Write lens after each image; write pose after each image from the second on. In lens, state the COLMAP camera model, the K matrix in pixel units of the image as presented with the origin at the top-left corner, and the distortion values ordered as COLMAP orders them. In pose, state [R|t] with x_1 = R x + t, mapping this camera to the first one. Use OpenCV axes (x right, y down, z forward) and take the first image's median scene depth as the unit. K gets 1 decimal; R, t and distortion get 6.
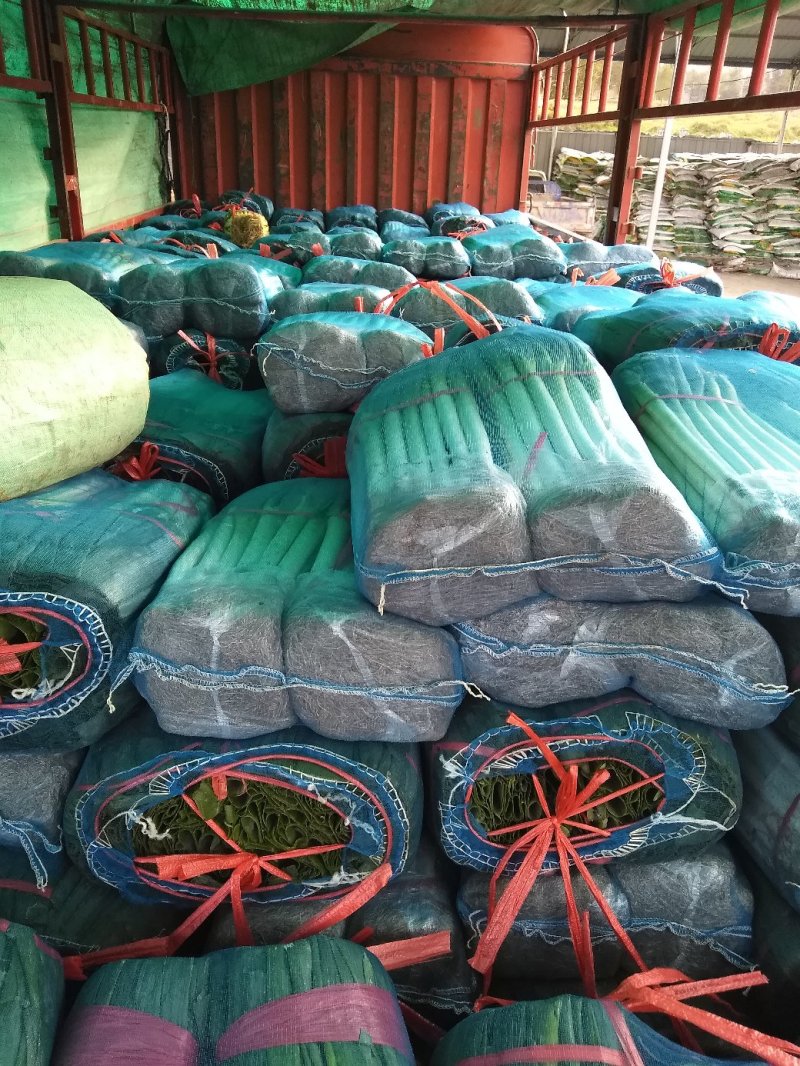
lens RADIAL K [[862.2, 0, 400.0], [0, 862.2, 533.0], [0, 0, 1]] dist [0.100572, -0.195708]
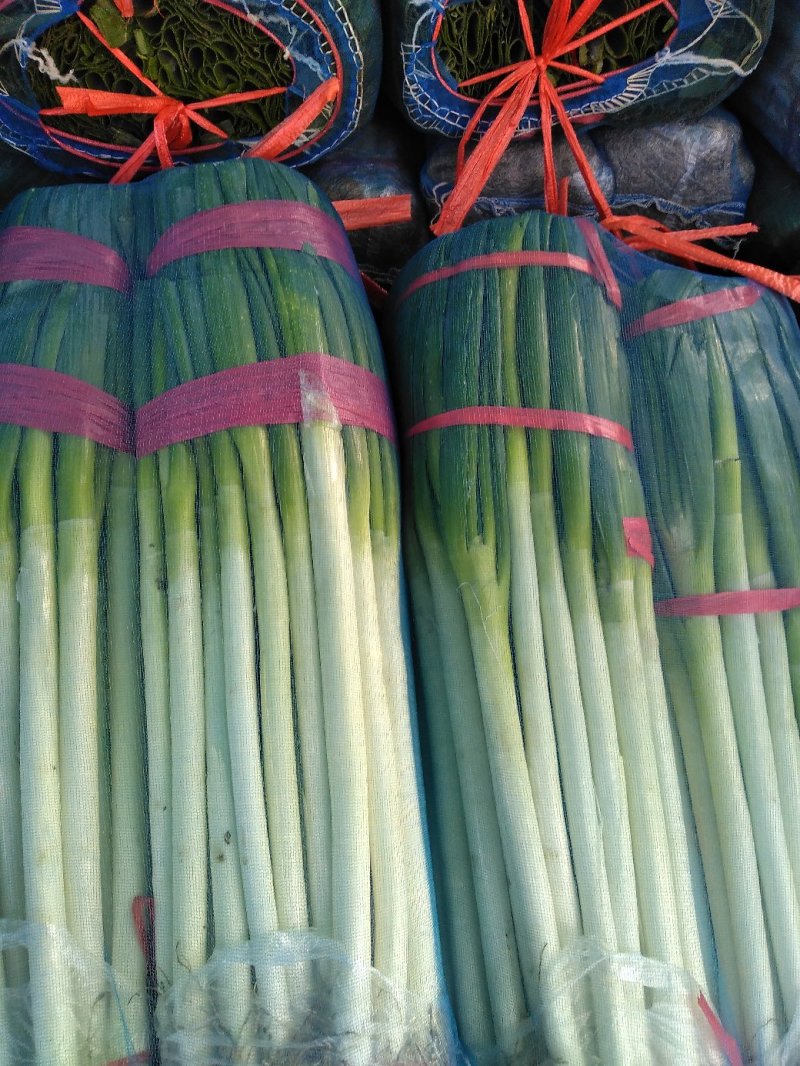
lens RADIAL K [[900.6, 0, 400.0], [0, 900.6, 533.0], [0, 0, 1]] dist [-0.004145, 0.001644]
pose [[0.999812, -0.002952, 0.019139, 0.027312], [-0.007918, 0.839596, 0.543153, 0.243420], [-0.017673, -0.543203, 0.839415, 0.042754]]
